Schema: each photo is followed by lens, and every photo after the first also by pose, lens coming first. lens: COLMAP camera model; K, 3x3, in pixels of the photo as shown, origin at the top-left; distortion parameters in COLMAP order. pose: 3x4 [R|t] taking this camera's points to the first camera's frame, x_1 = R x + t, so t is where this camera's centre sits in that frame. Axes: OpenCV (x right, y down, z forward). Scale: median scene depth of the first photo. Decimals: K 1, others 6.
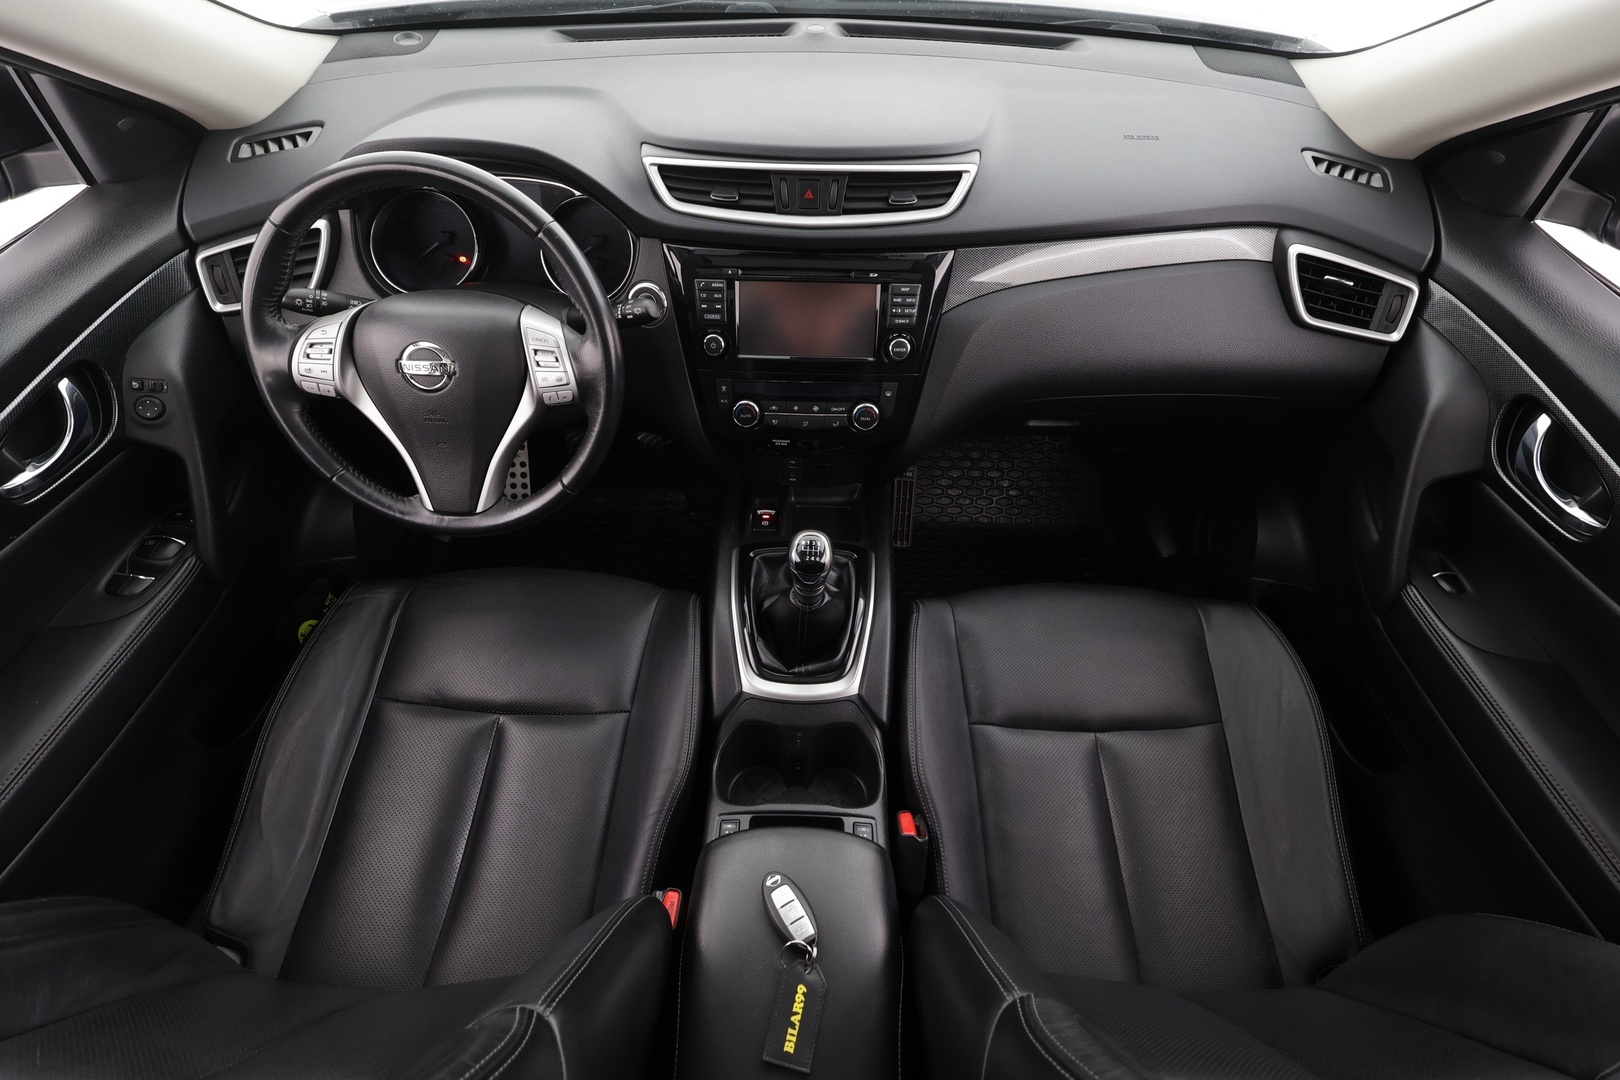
lens RADIAL K [[742.9, 0, 815.8], [0, 742.9, 543.3], [0, 0, 1]] dist [-0.003853, 0.000491]
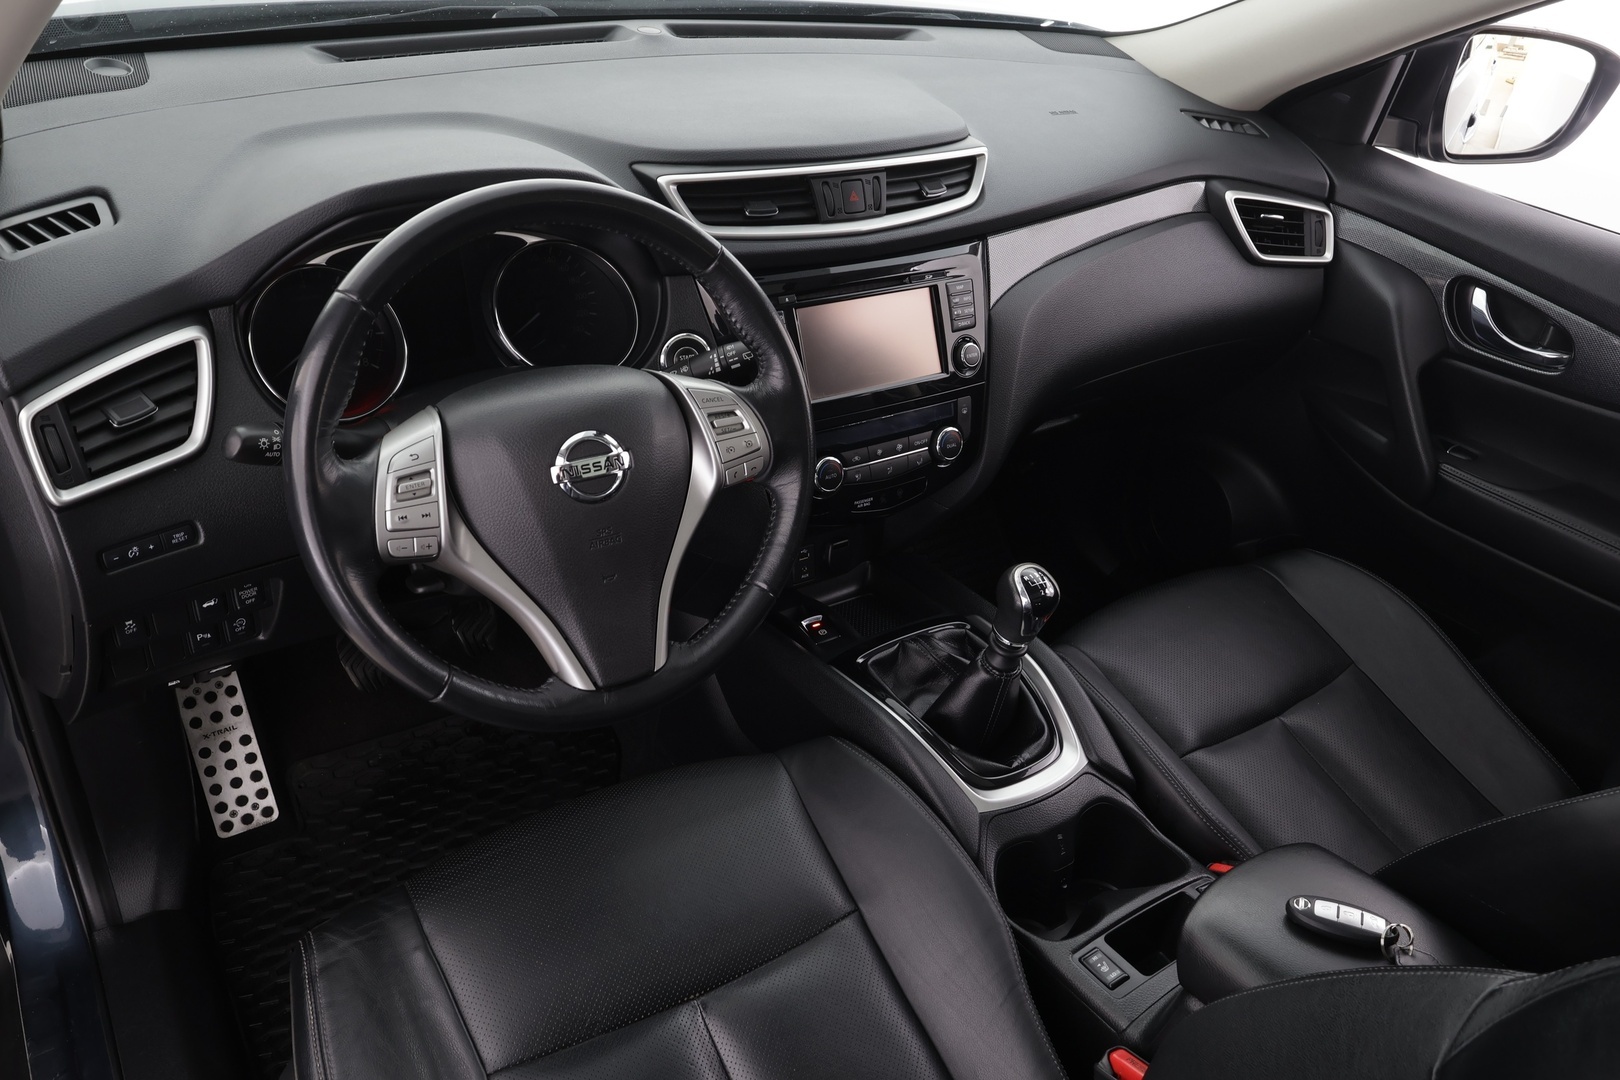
lens RADIAL K [[1194.0, 0, 809.2], [0, 1194.0, 540.0], [0, 0, 1]] dist [-0.001010, 0.009967]
pose [[0.817972, -0.258130, 0.514091, -0.803987], [0.363387, 0.924648, -0.113911, 0.021230], [-0.445950, 0.279991, 0.850138, -0.012554]]
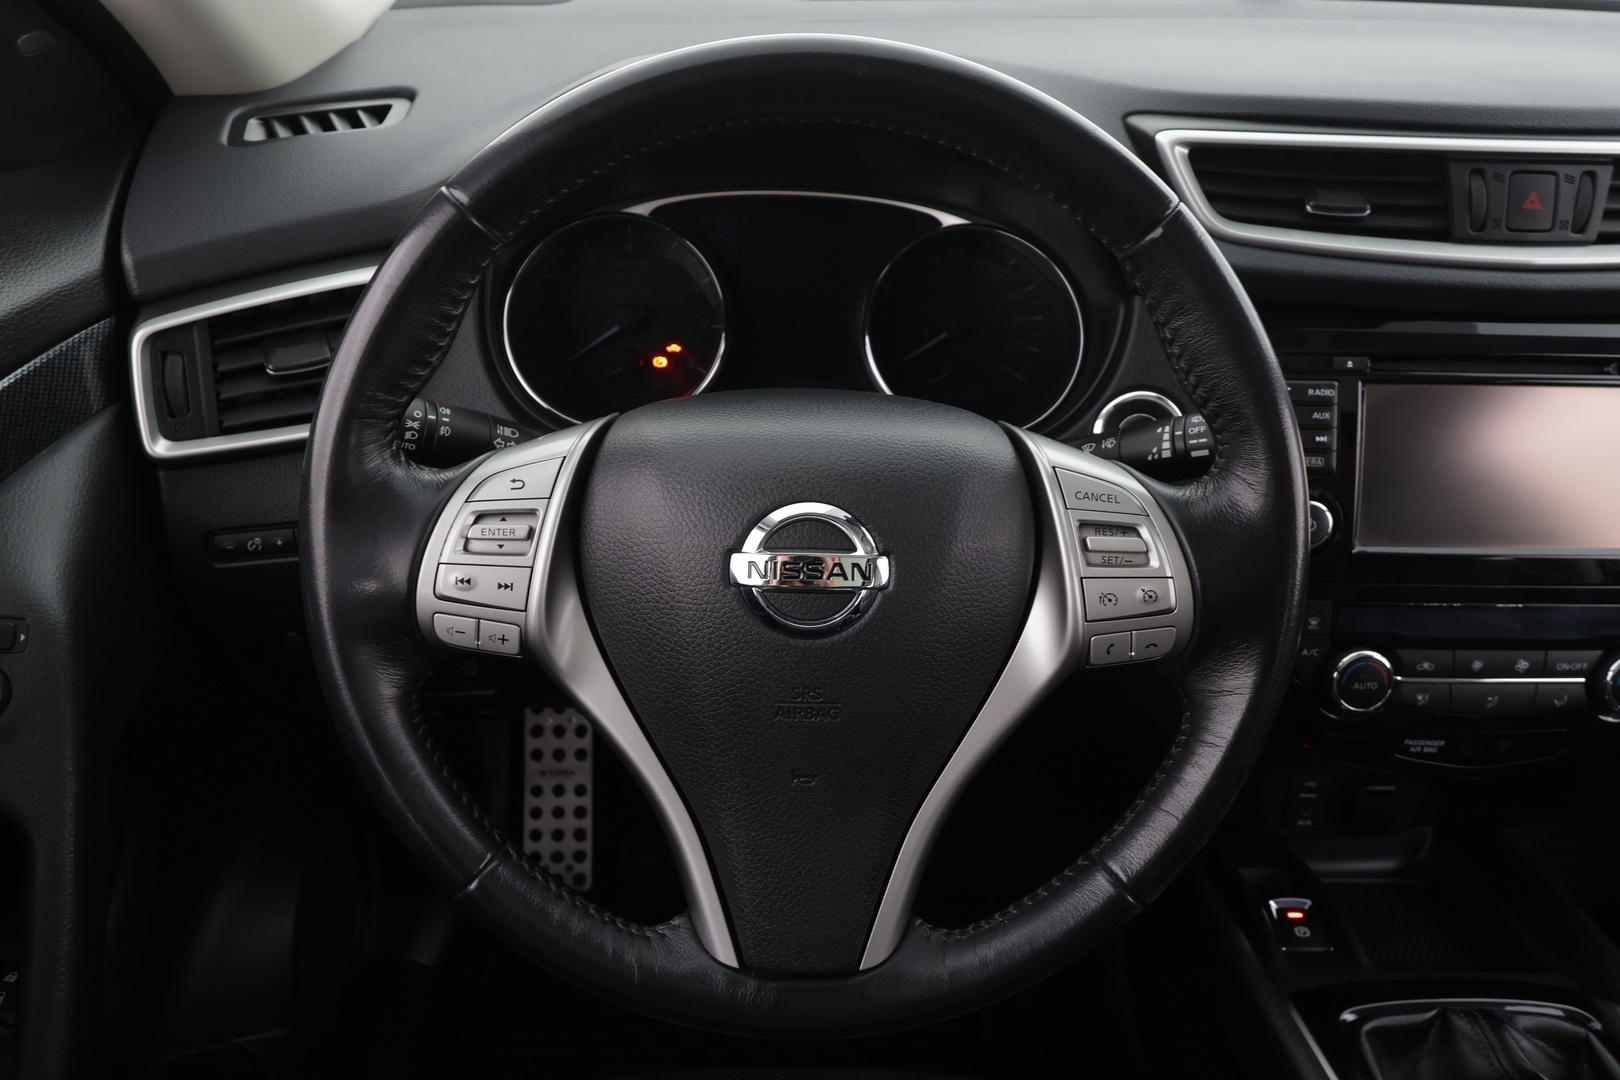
lens RADIAL K [[1133.5, 0, 812.9], [0, 1133.5, 545.0], [0, 0, 1]] dist [0.002196, -0.003633]
pose [[0.998896, -0.012027, 0.045407, -0.465163], [0.024471, 0.958368, -0.284487, -0.076110], [-0.040095, 0.285284, 0.957604, 0.389902]]
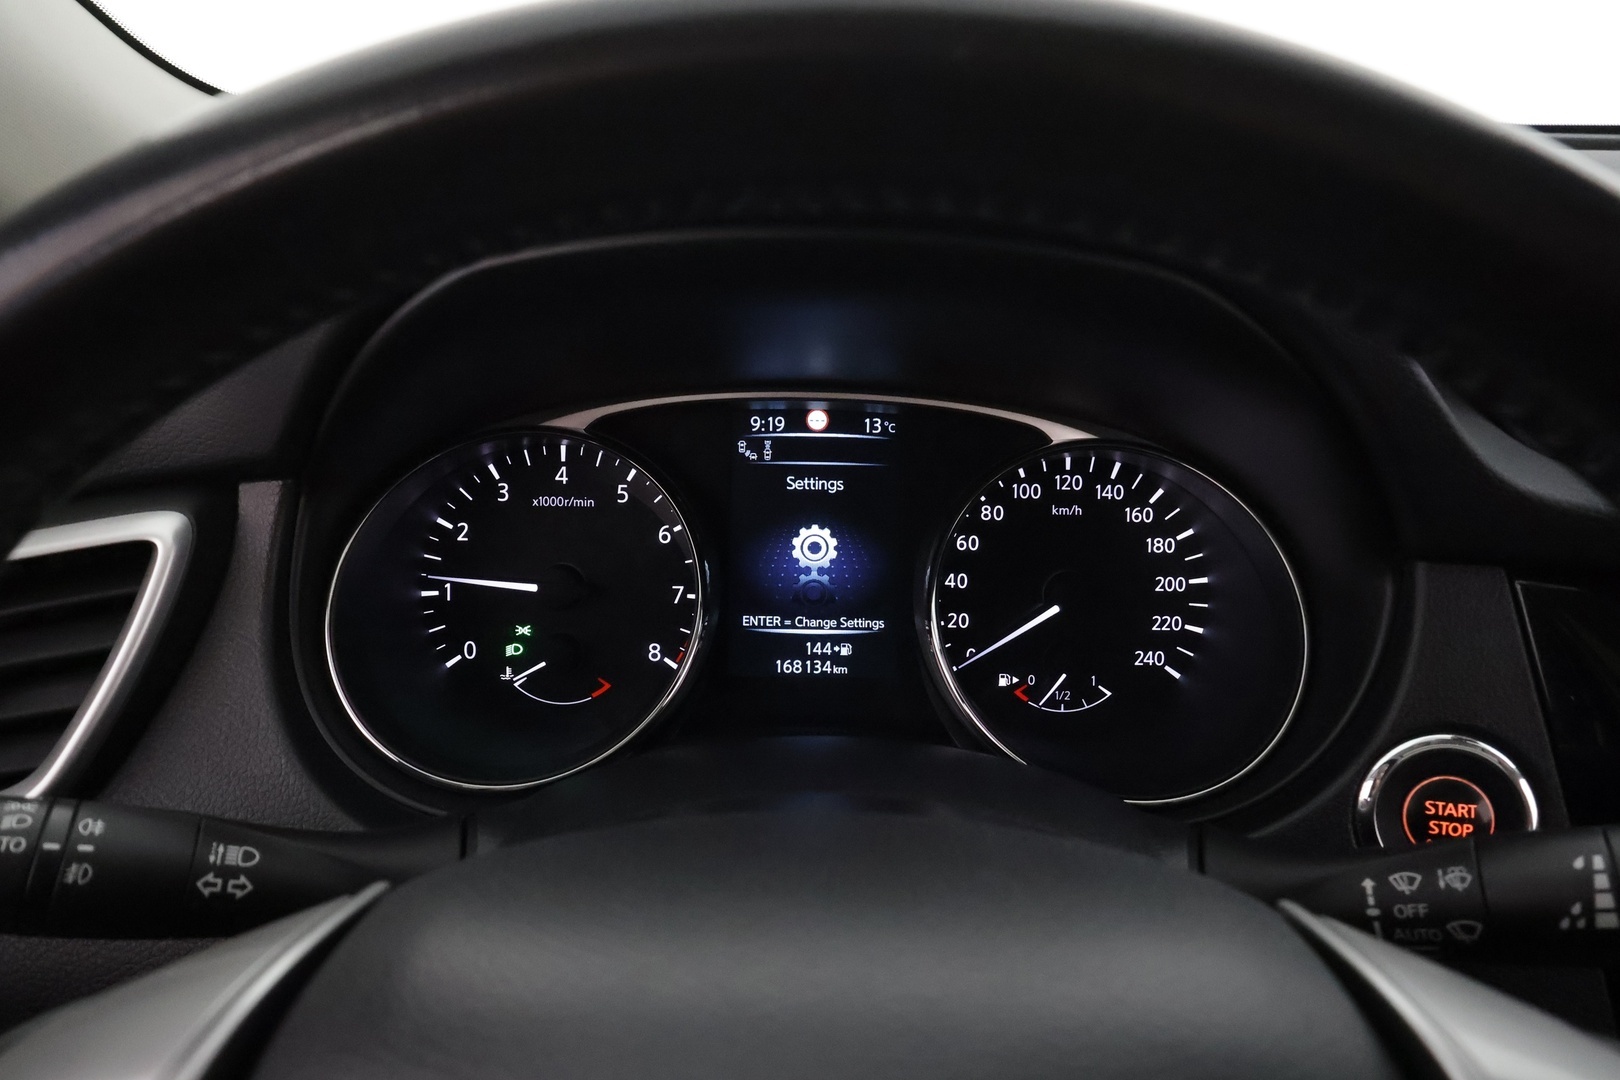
lens RADIAL K [[1077.2, 0, 824.7], [0, 1077.2, 535.7], [0, 0, 1]] dist [0.005066, -0.000056]
pose [[0.999705, -0.011434, 0.021445, -0.446969], [0.019879, 0.892350, -0.450907, -0.257523], [-0.013981, 0.451200, 0.892313, 0.667230]]
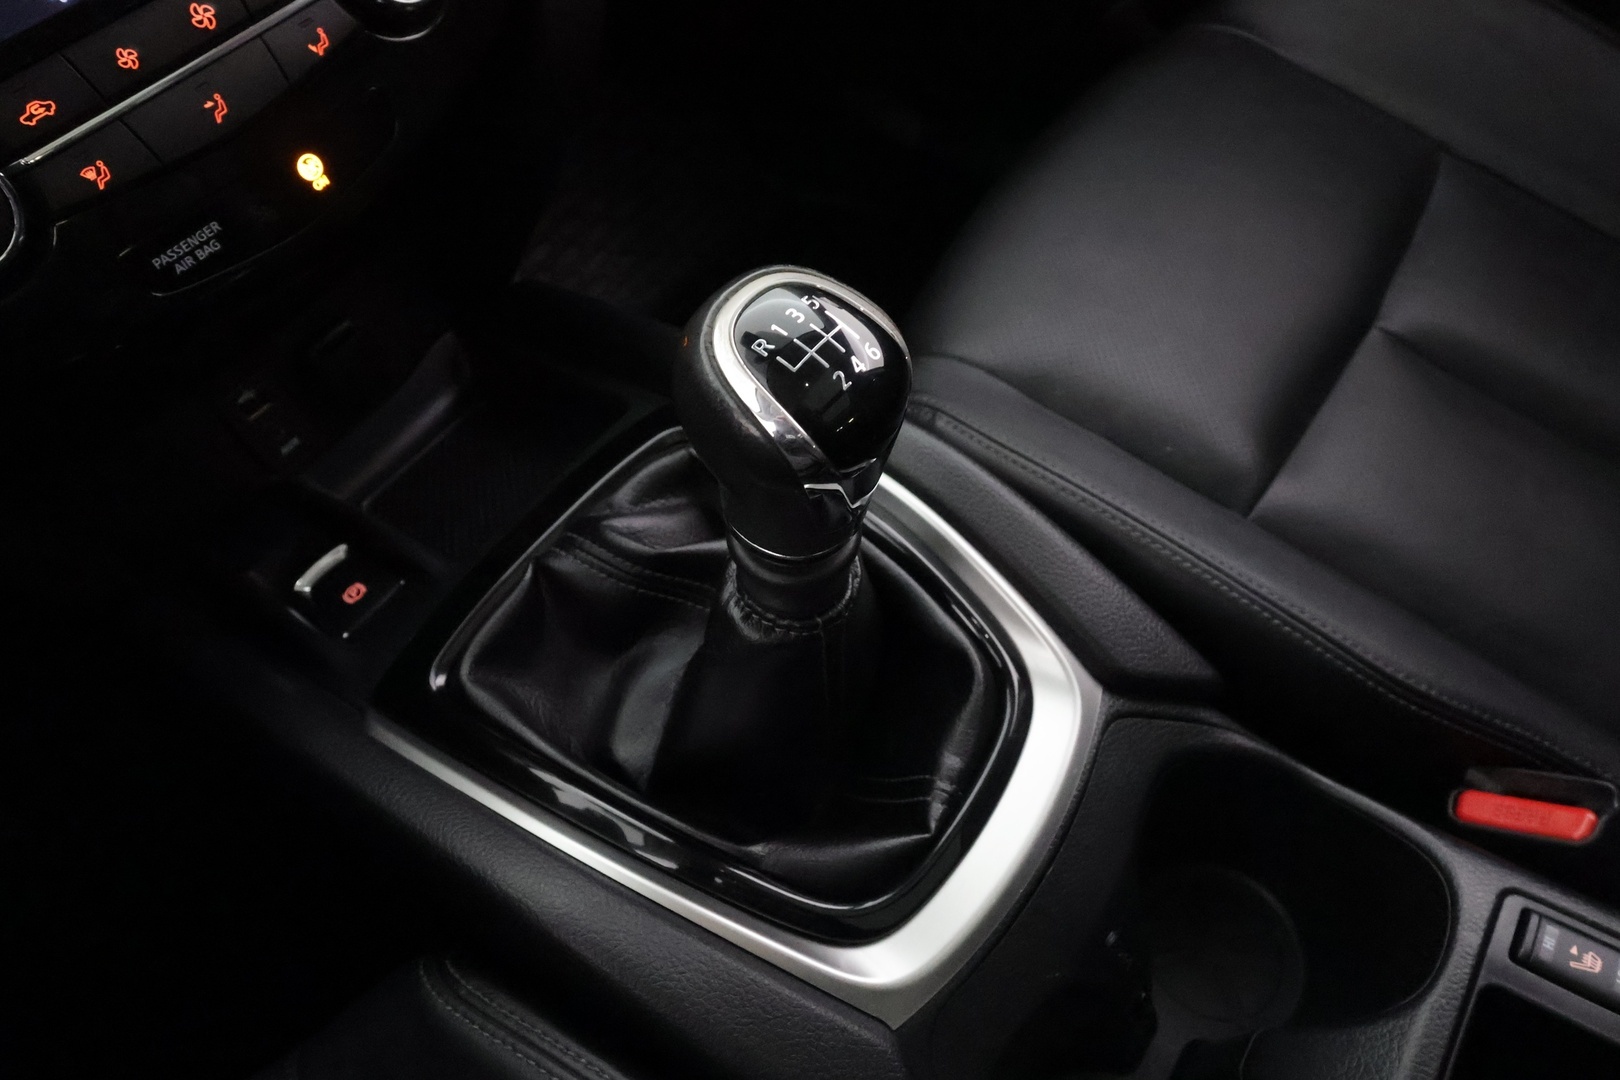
lens RADIAL K [[1052.6, 0, 808.1], [0, 1052.6, 535.0], [0, 0, 1]] dist [0.006323, -0.001753]
pose [[0.564440, -0.701380, 0.435285, -0.157046], [0.683247, 0.692868, 0.230451, -0.020428], [-0.463229, 0.167332, 0.870298, 0.698131]]
